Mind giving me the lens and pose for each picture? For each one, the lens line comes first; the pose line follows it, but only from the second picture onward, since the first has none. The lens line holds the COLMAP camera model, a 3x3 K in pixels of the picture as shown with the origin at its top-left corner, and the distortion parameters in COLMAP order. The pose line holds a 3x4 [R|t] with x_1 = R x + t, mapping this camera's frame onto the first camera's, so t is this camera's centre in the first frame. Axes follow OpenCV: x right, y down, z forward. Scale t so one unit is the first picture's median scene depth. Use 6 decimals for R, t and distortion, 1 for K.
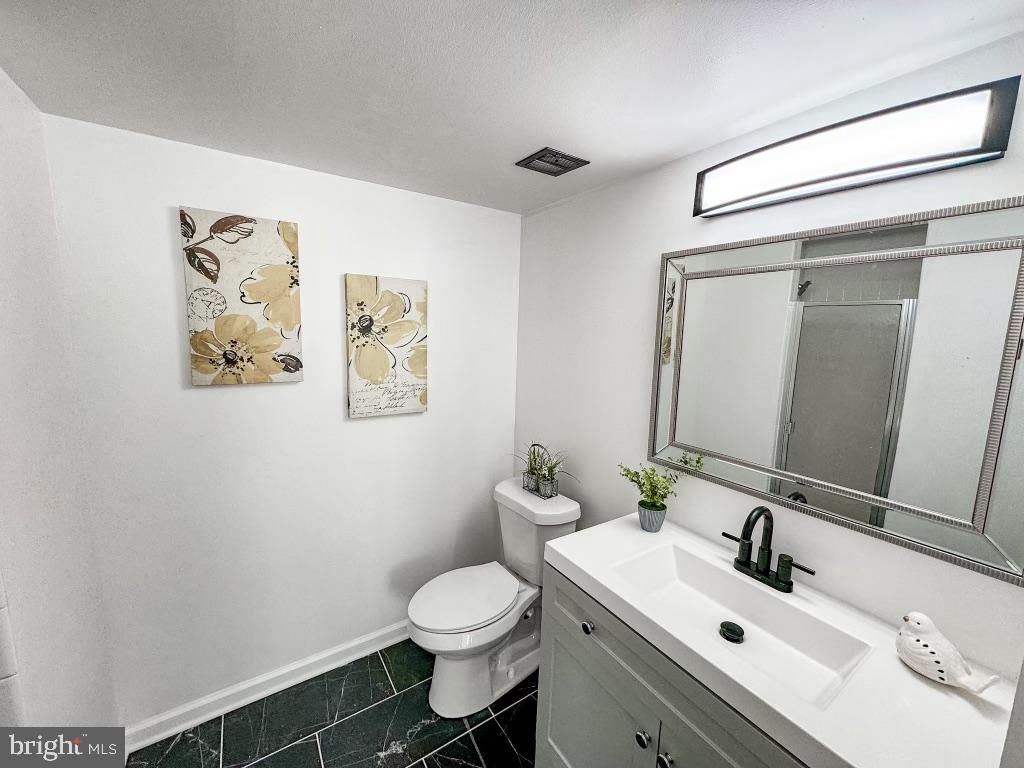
lens RADIAL K [[407.6, 0, 512.6], [0, 407.6, 381.6], [0, 0, 1]] dist [-0.000096, 0.000114]
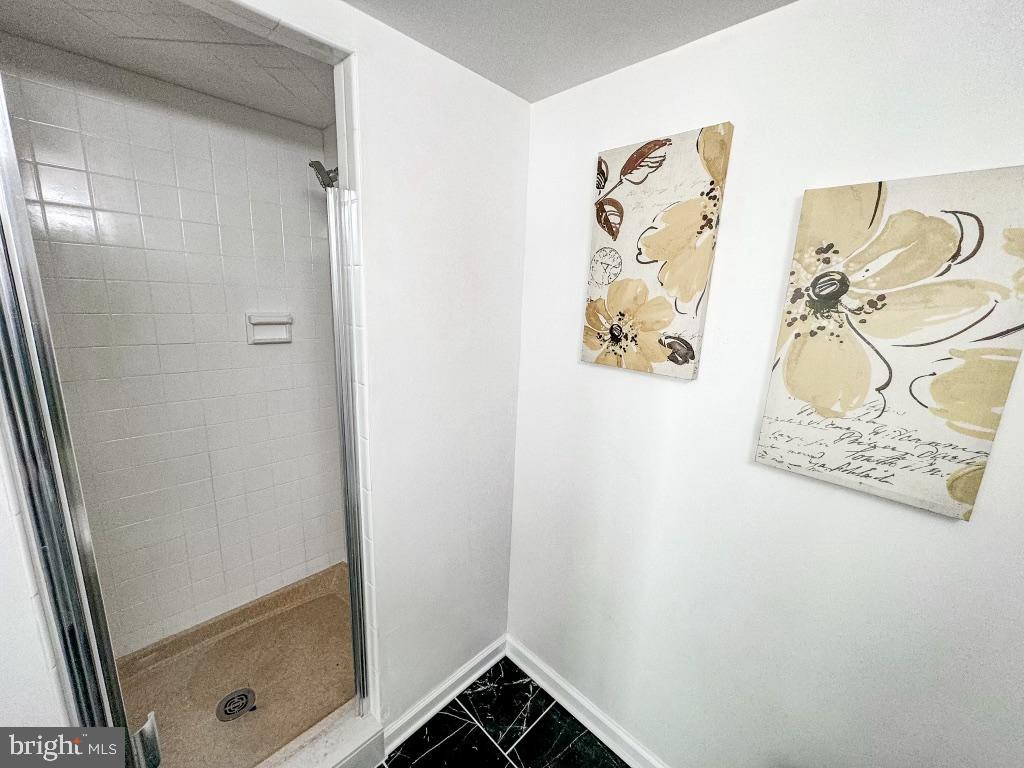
lens RADIAL K [[407.6, 0, 512.6], [0, 407.6, 381.6], [0, 0, 1]] dist [-0.000096, 0.000114]
pose [[0.206938, 0.188464, -0.960030, 0.055425], [-0.161970, 0.974329, 0.156358, -0.056906], [0.964854, 0.123140, 0.232151, 0.602247]]
